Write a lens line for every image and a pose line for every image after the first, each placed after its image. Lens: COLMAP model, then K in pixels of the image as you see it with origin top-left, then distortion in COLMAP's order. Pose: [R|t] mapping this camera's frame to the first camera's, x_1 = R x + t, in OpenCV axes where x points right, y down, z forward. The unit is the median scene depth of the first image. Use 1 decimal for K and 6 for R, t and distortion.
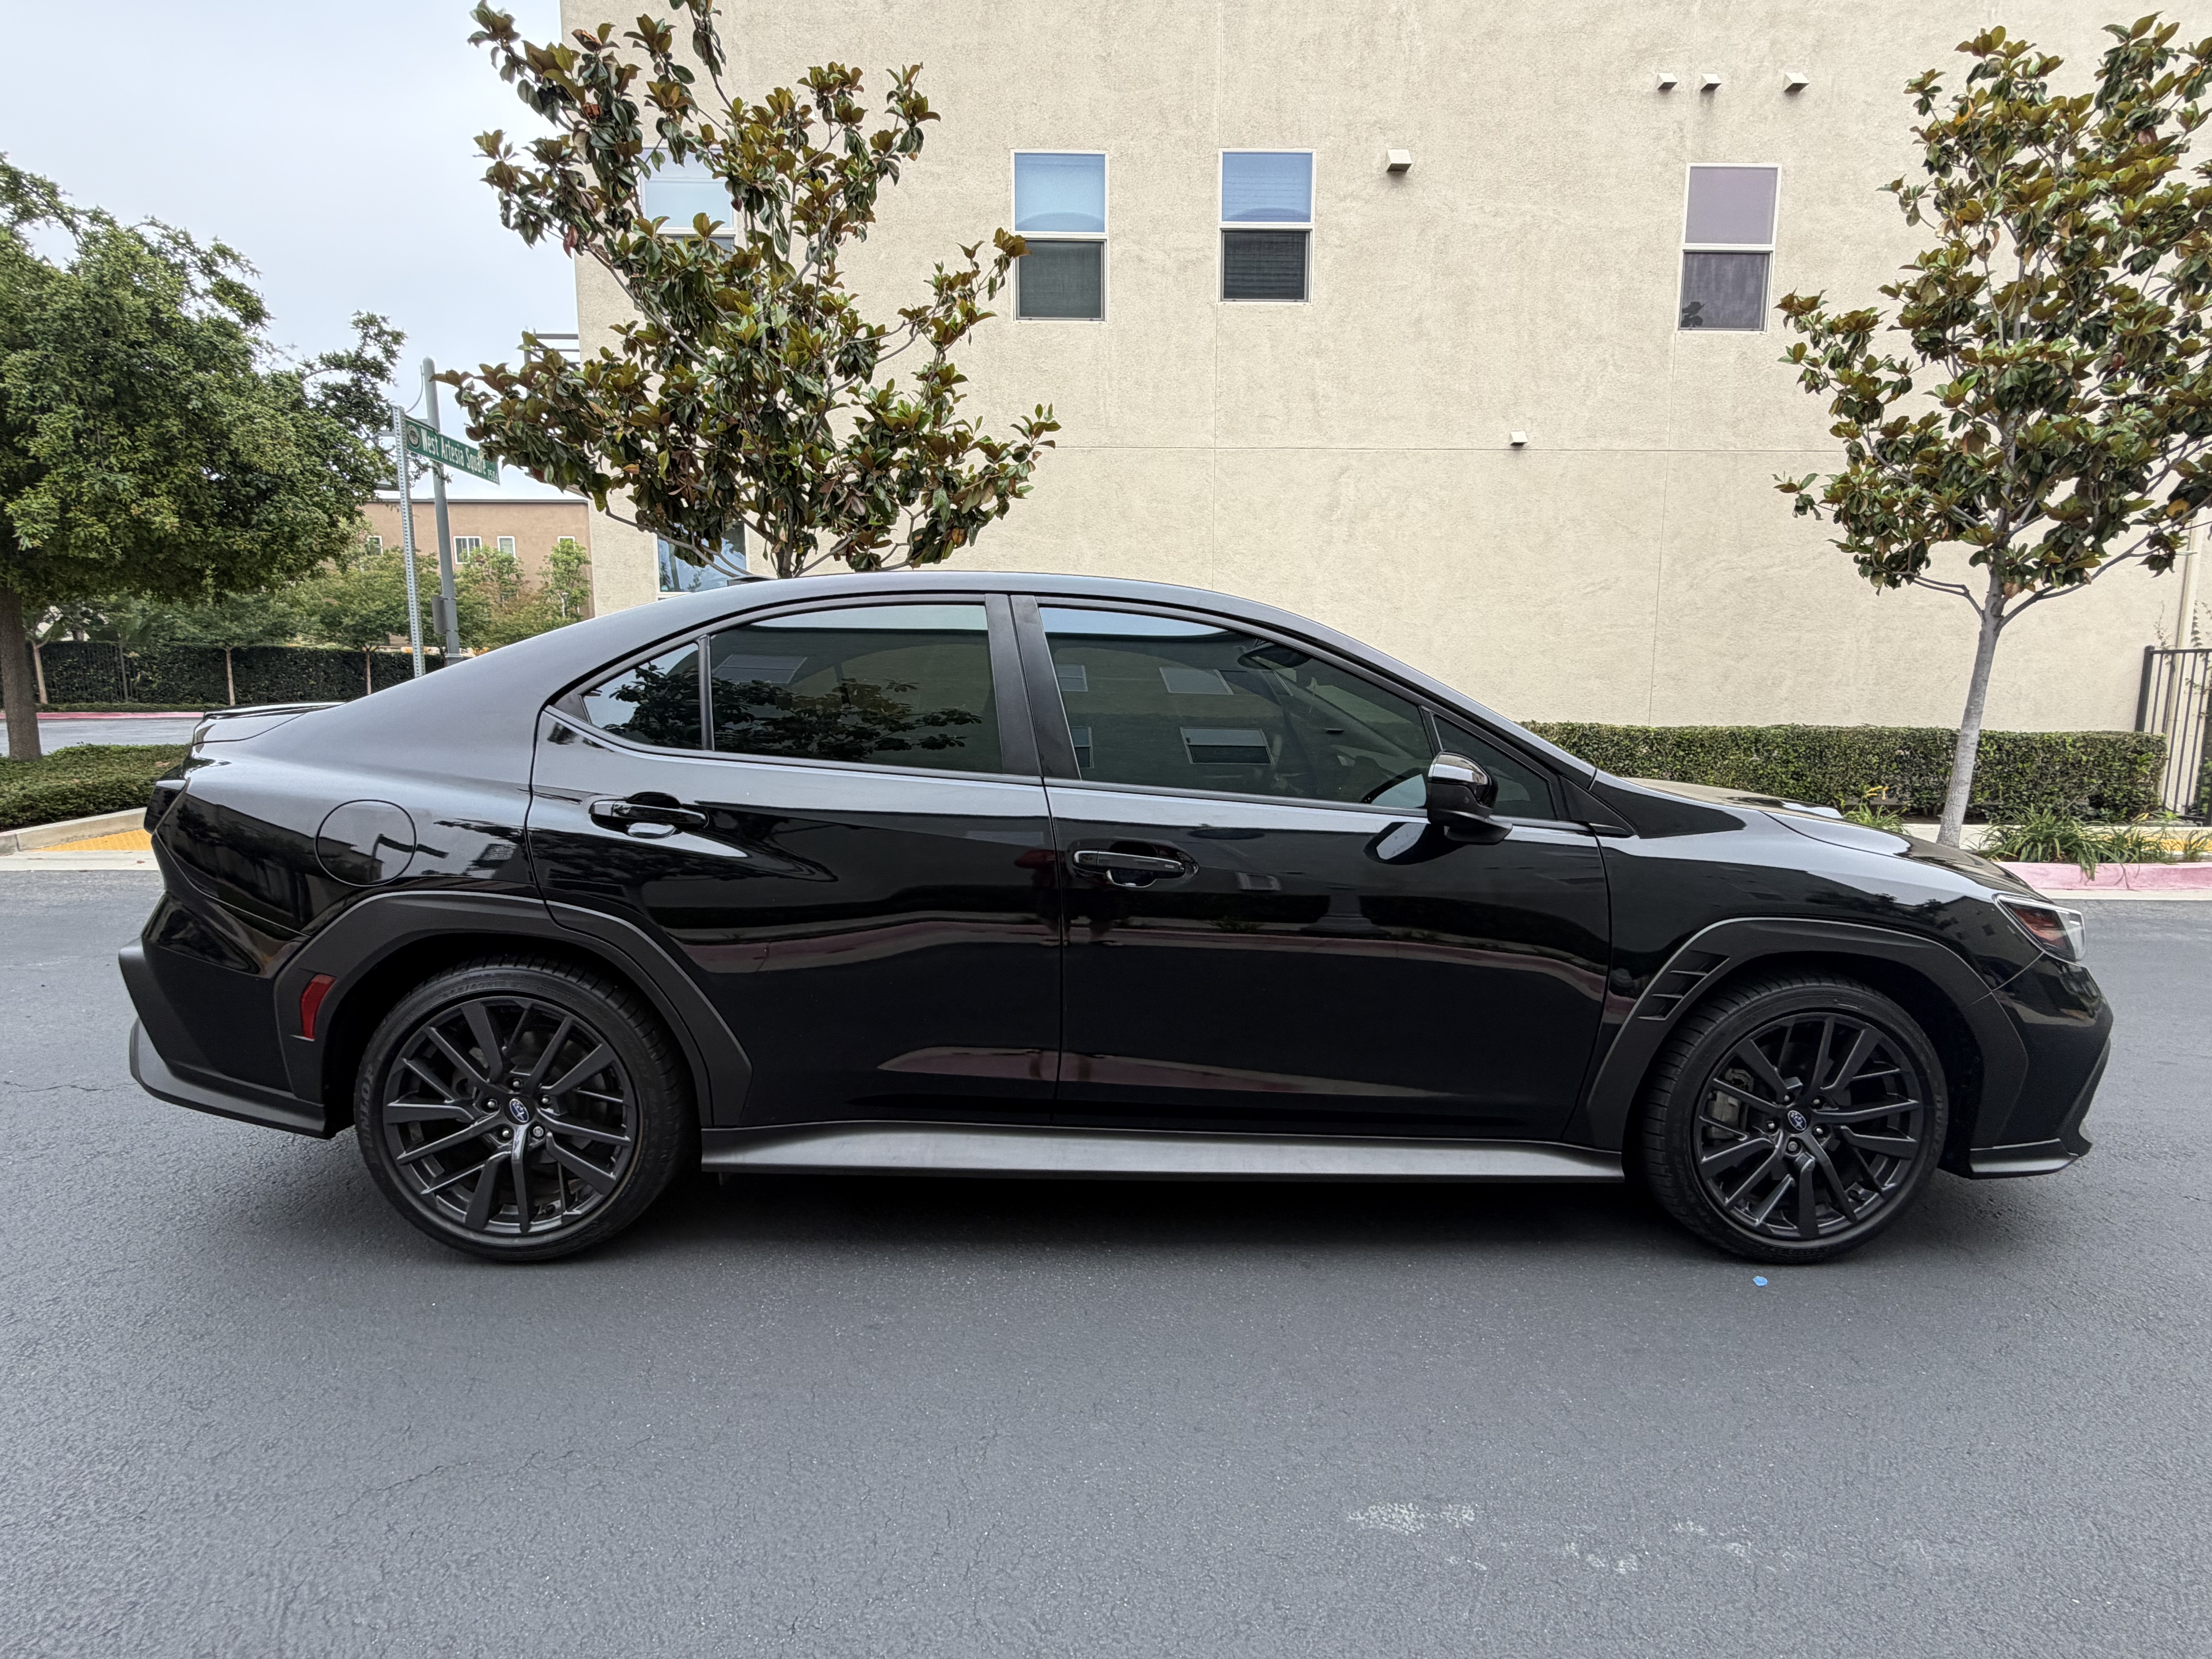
lens RADIAL K [[1028.6, 0, 1105.7], [0, 1028.6, 832.2], [0, 0, 1]] dist [-0.001339, 0.000482]
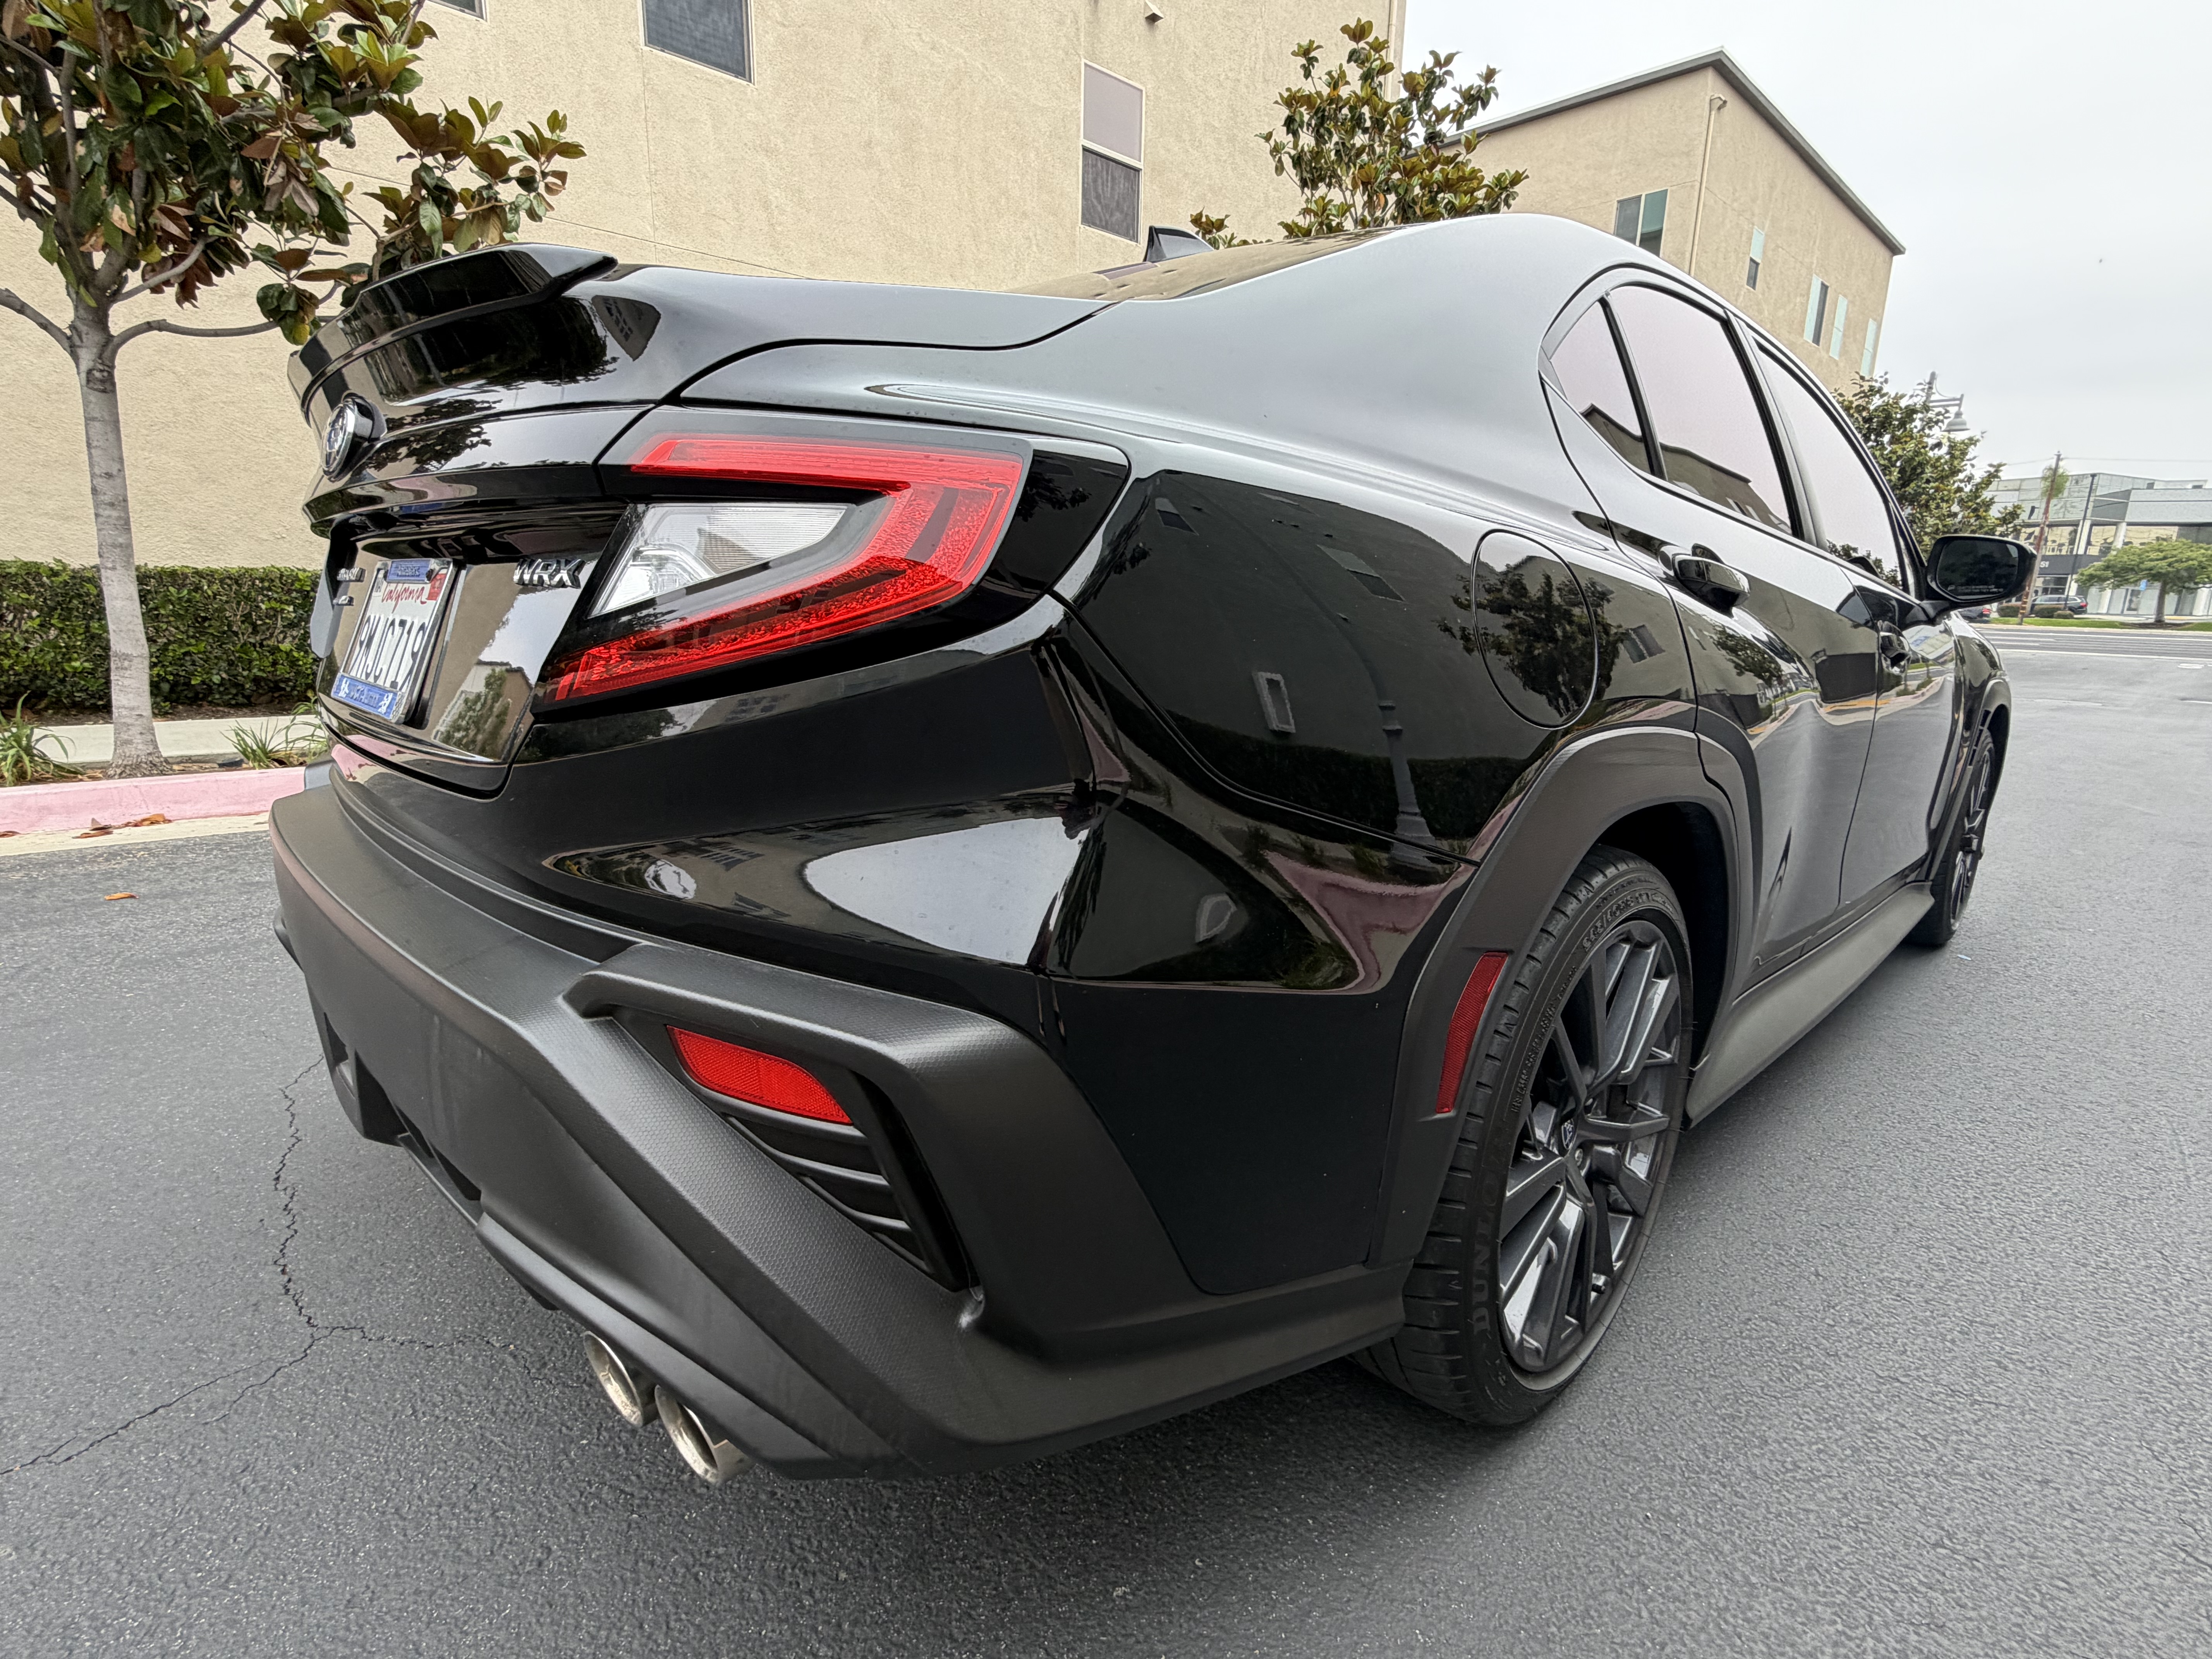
lens RADIAL K [[1028.6, 0, 1106.1], [0, 1028.6, 829.7], [0, 0, 1]] dist [-0.001339, 0.000482]
pose [[0.755196, -0.138749, 0.640646, -0.204844], [0.074295, 0.989161, 0.126650, 0.003103], [-0.651275, -0.048049, 0.757319, 0.144299]]
